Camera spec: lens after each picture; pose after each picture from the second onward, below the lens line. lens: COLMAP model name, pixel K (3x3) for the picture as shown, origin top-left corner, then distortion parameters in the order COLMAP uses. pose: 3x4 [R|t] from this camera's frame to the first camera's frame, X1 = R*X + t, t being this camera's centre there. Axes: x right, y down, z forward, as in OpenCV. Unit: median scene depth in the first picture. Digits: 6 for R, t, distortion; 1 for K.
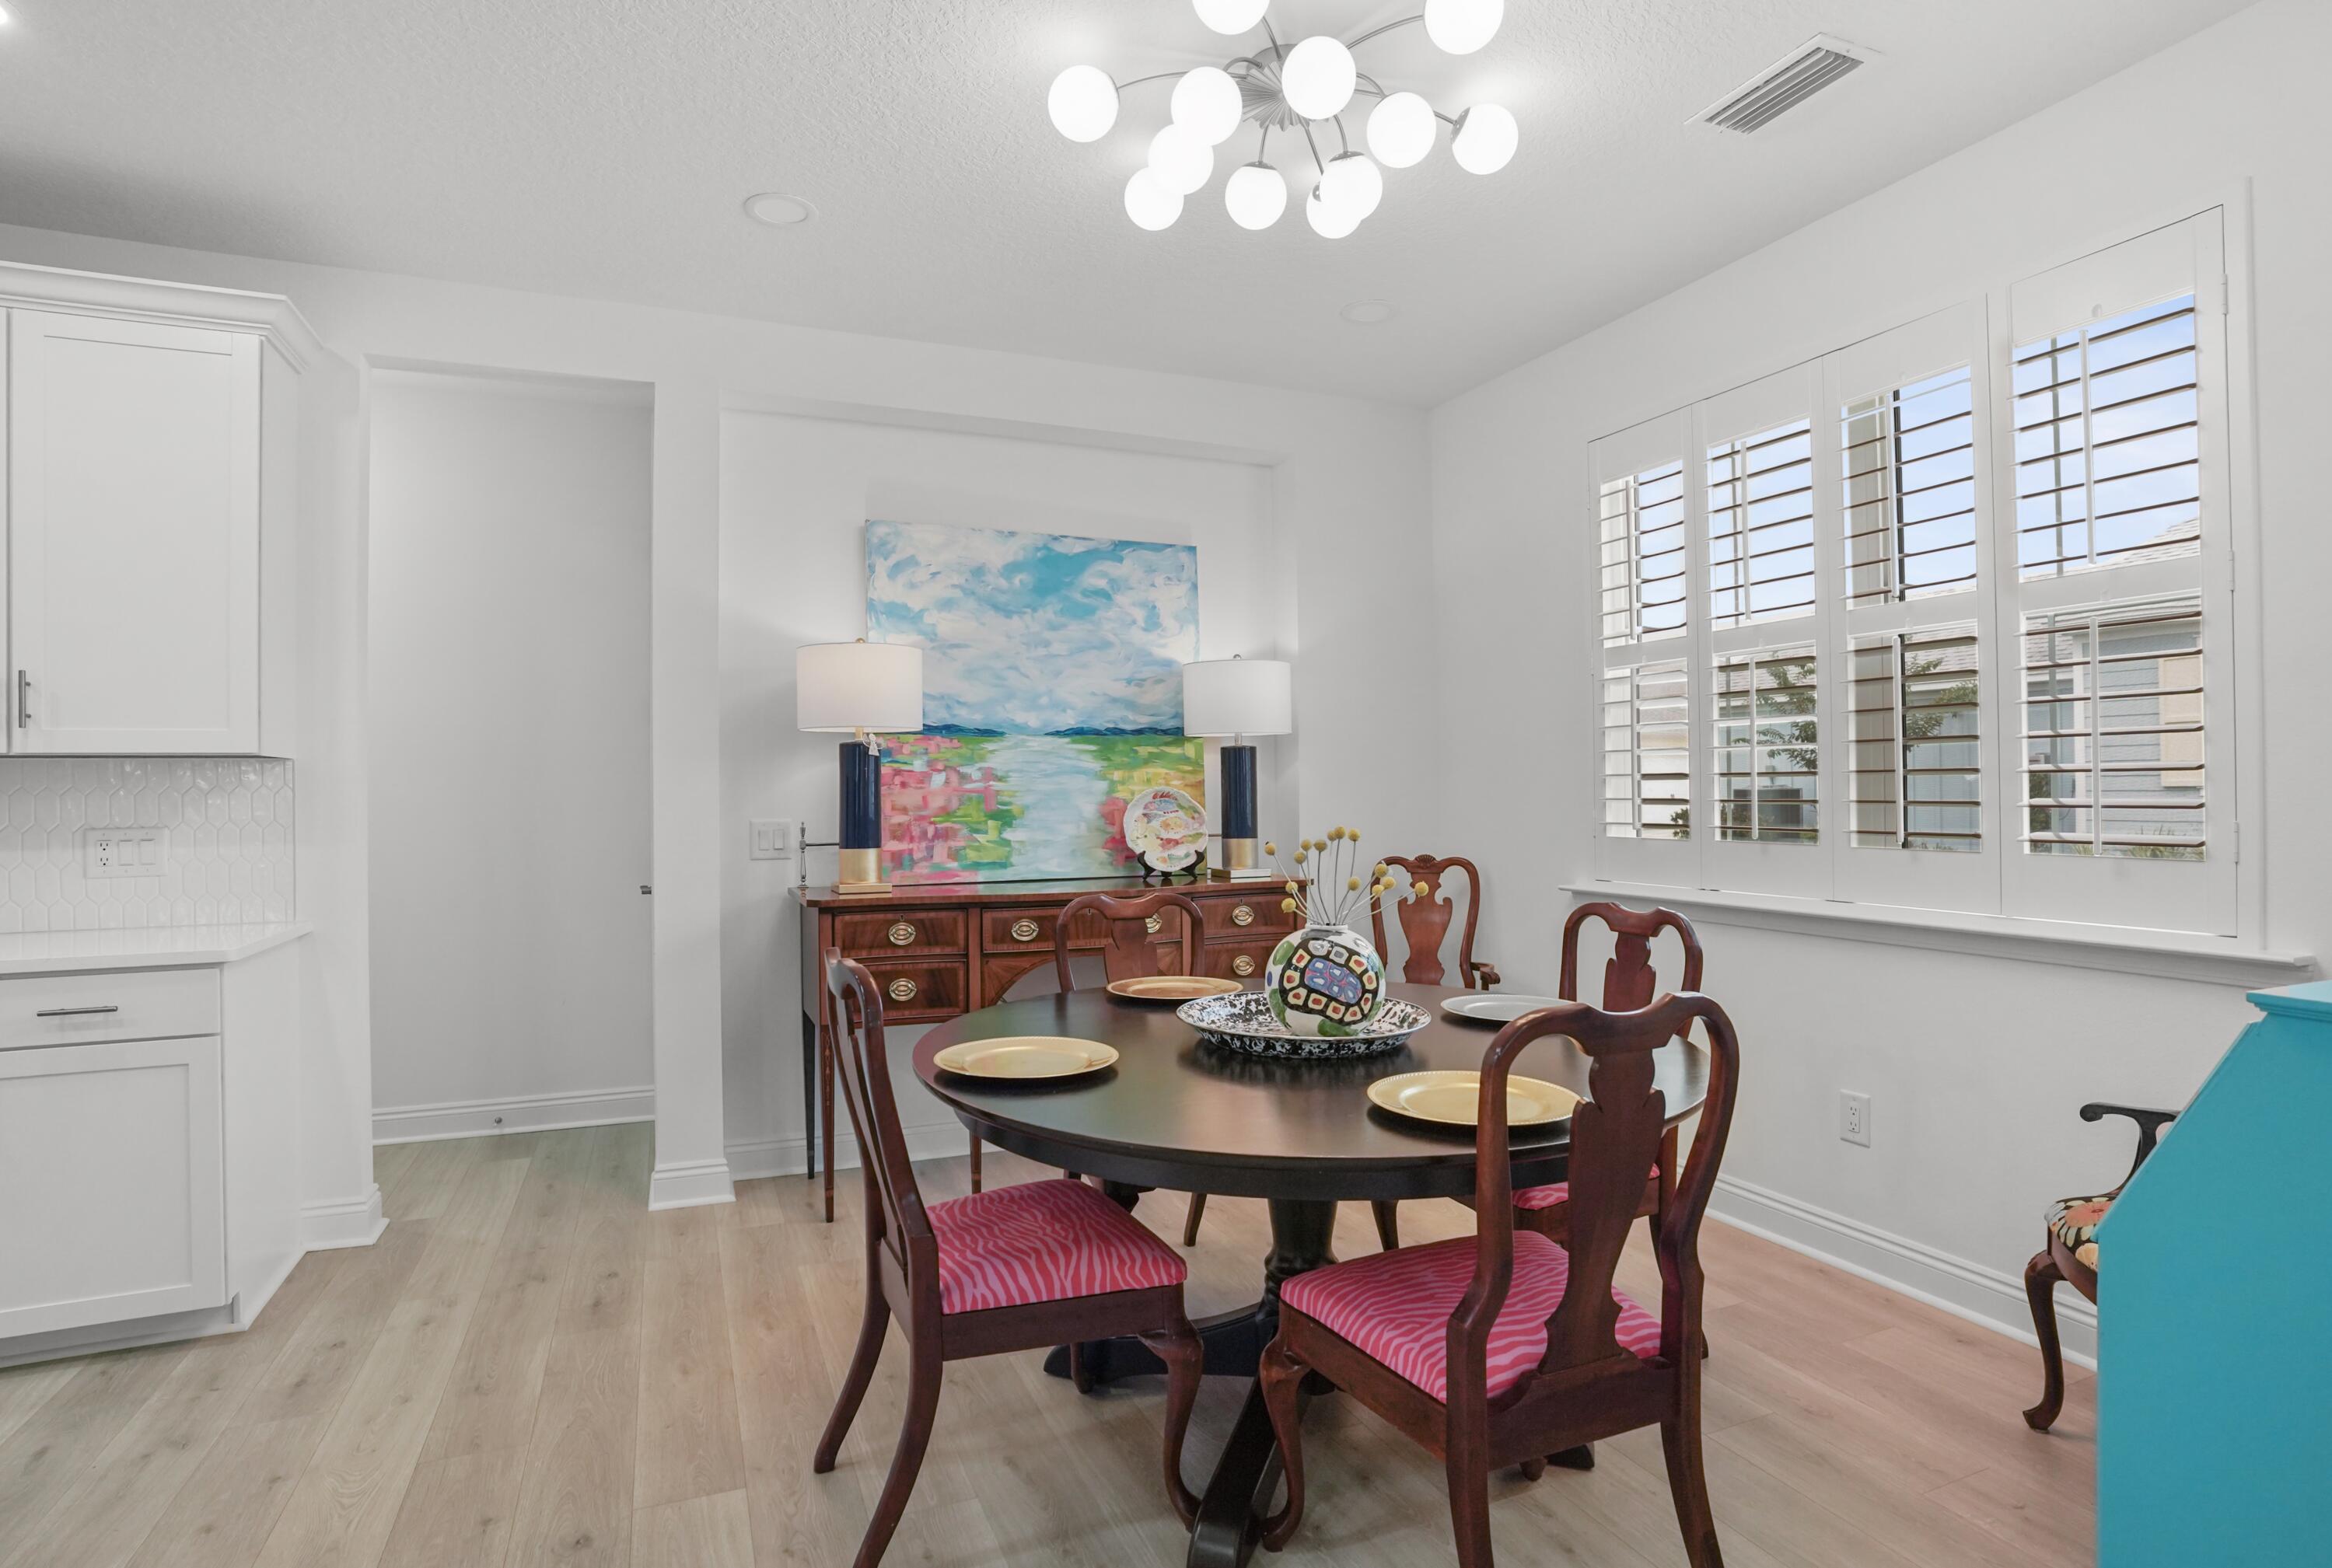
lens RADIAL K [[1199.8, 0, 1166.0], [0, 1199.8, 784.0], [0, 0, 1]] dist [-0.085268, 0.040123]
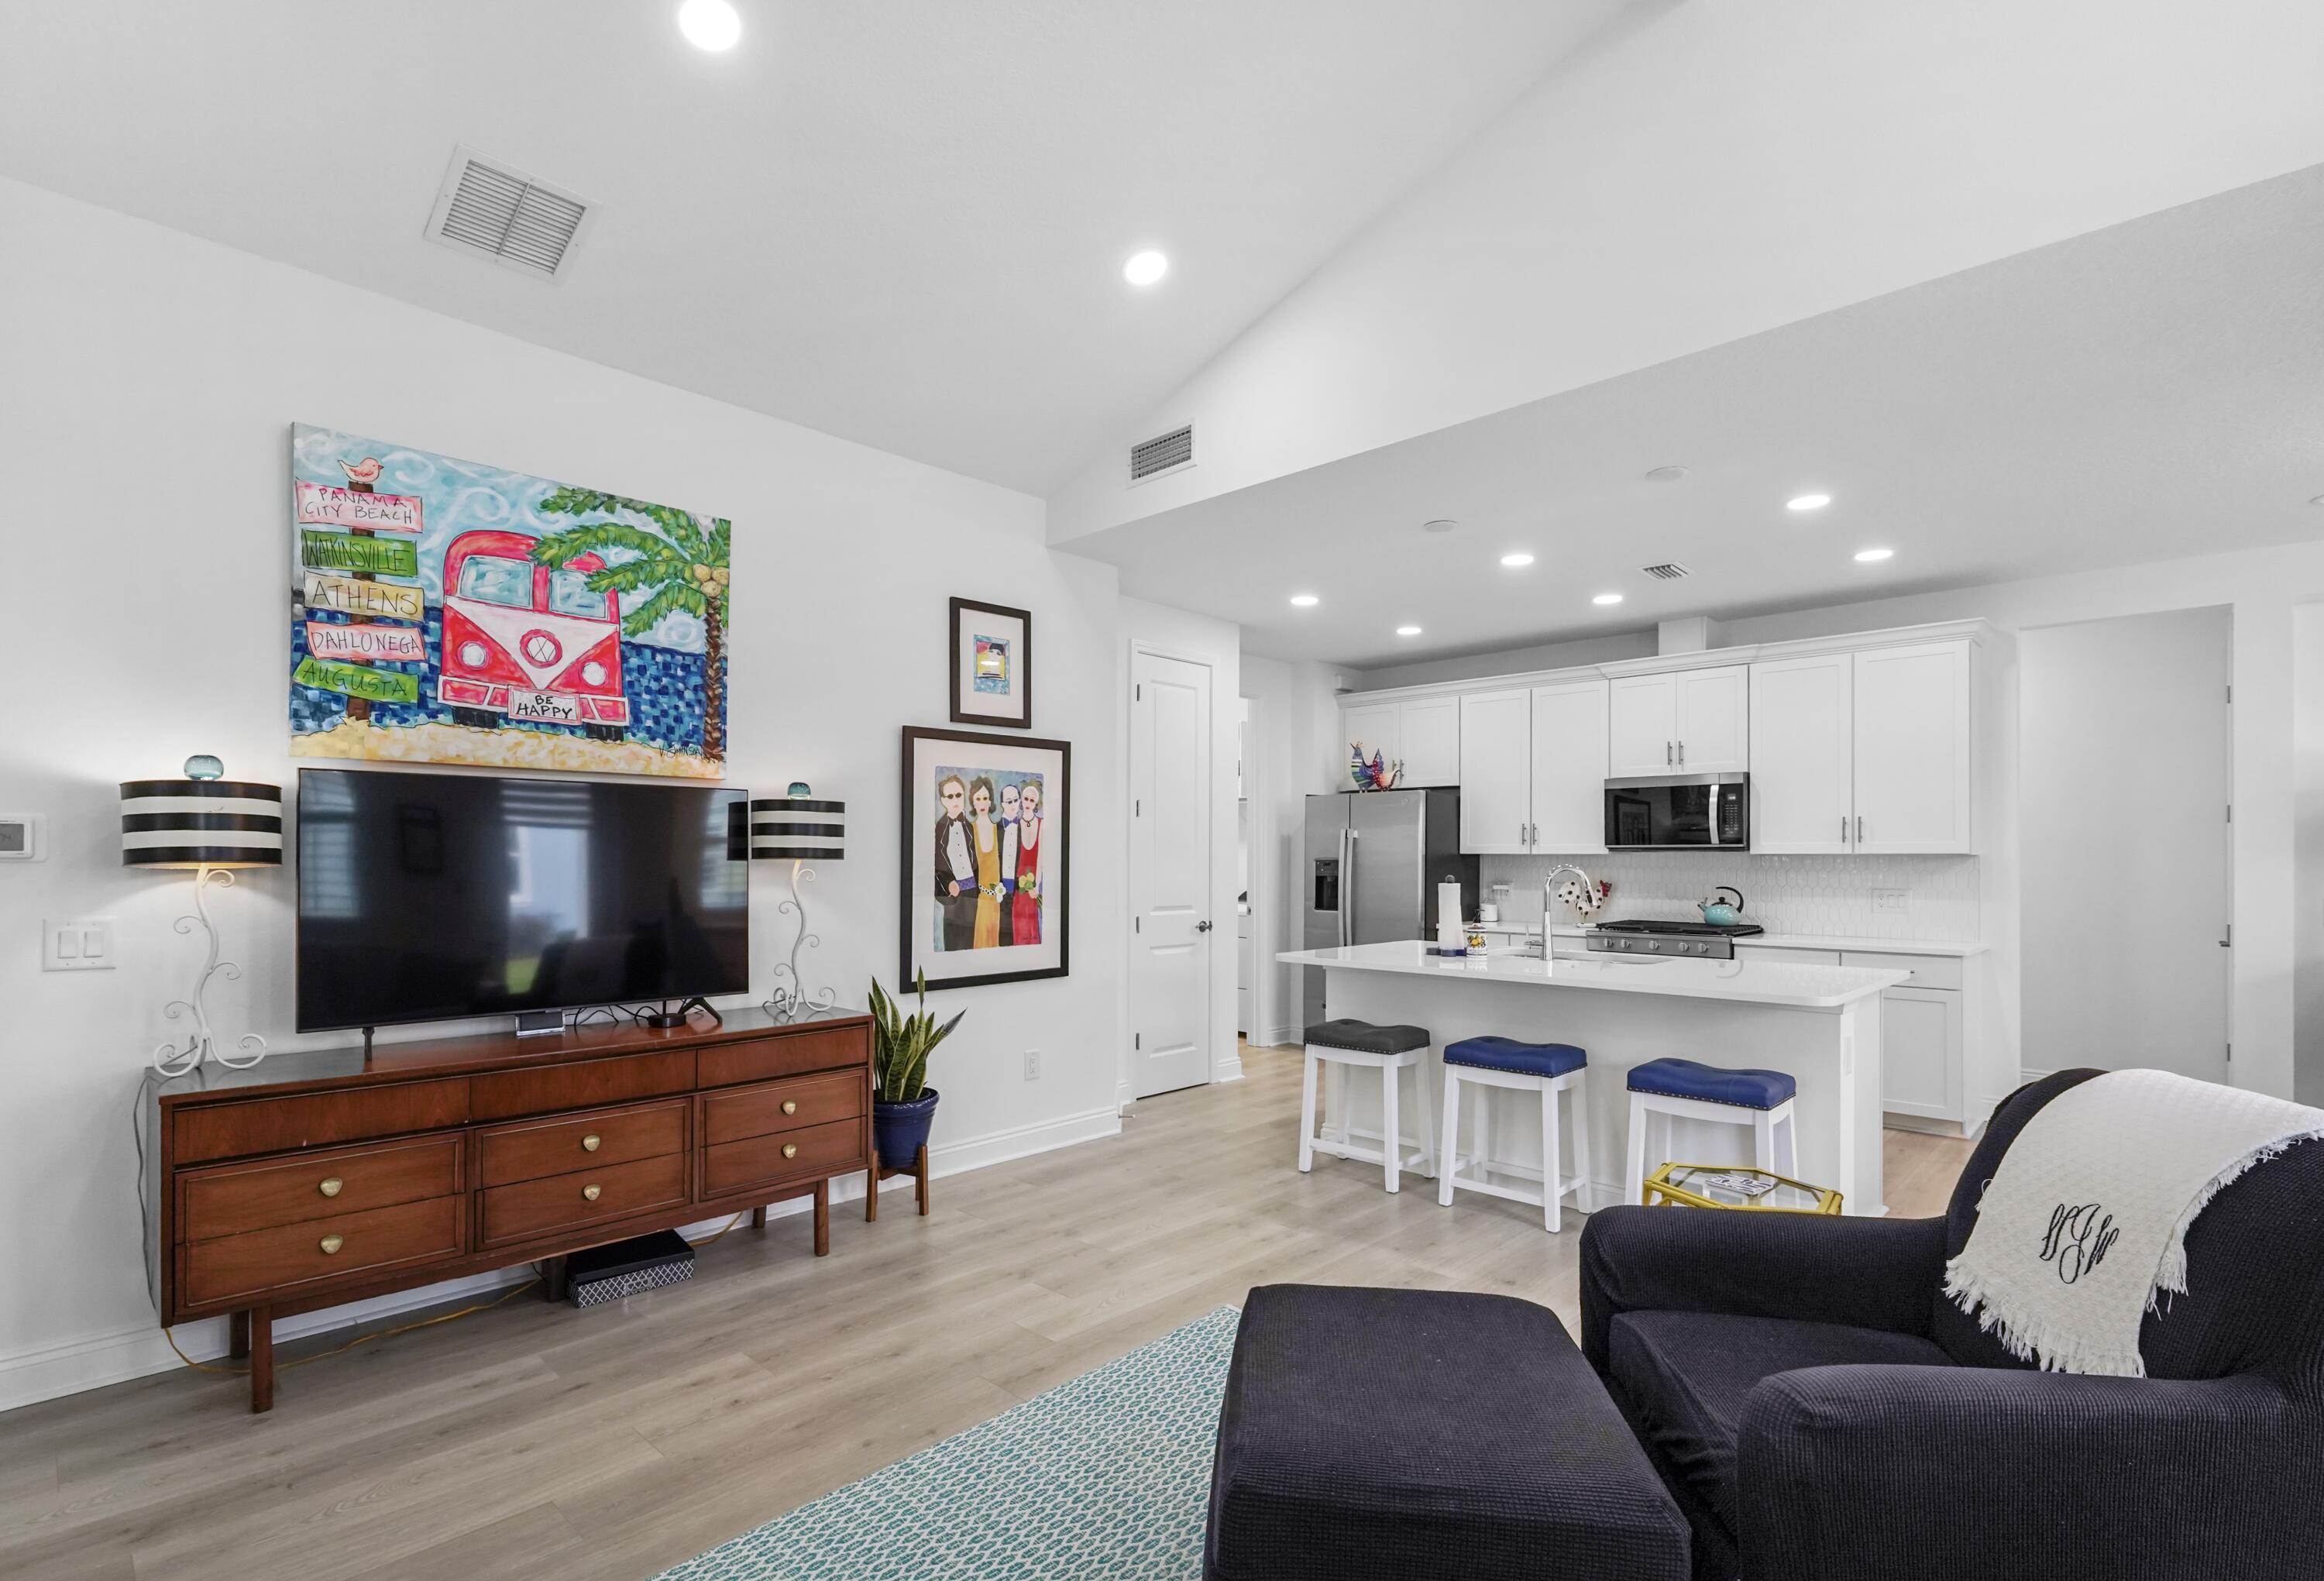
lens RADIAL K [[1089.0, 0, 1149.2], [0, 1089.0, 852.2], [0, 0, 1]] dist [-0.000905, -0.000081]
pose [[0.385860, 0.004372, -0.922547, 0.275528], [-0.002963, 0.999989, 0.003500, -0.022618], [0.922553, 0.001383, 0.385869, -0.717029]]
